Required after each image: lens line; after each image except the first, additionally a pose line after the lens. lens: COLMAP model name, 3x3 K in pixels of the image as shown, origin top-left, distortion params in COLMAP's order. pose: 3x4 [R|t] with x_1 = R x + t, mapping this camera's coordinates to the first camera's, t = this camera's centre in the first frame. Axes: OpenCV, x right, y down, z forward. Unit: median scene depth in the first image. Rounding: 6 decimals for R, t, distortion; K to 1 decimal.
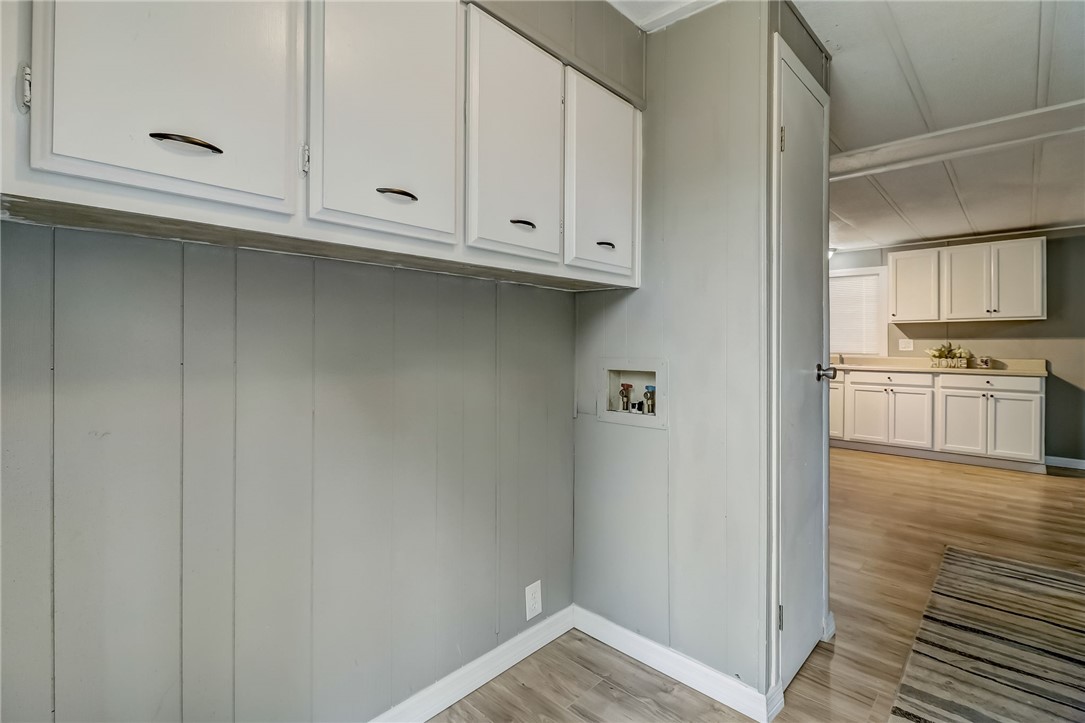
lens RADIAL K [[508.0, 0, 542.9], [0, 508.0, 338.9], [0, 0, 1]] dist [-0.023881, -0.000307]
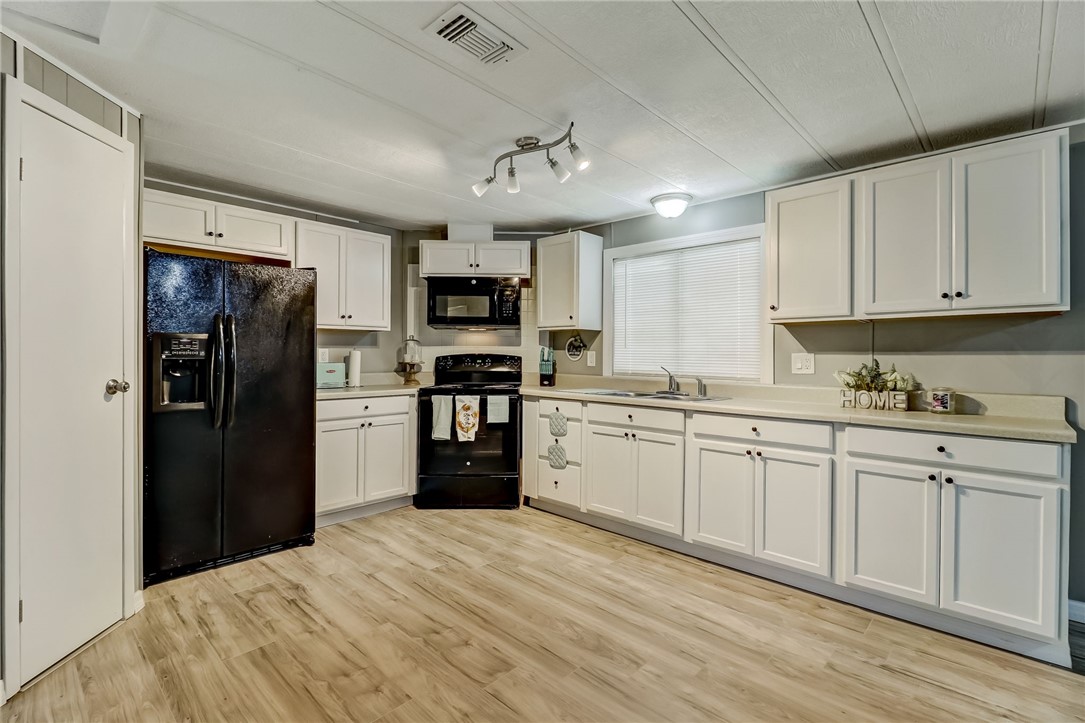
lens RADIAL K [[511.2, 0, 547.5], [0, 511.2, 349.2], [0, 0, 1]] dist [-0.011679, -0.000753]
pose [[0.999723, 0.001857, 0.023445, 0.482299], [-0.001872, 0.999998, 0.000582, -0.003608], [-0.023443, -0.000626, 0.999725, 0.502802]]
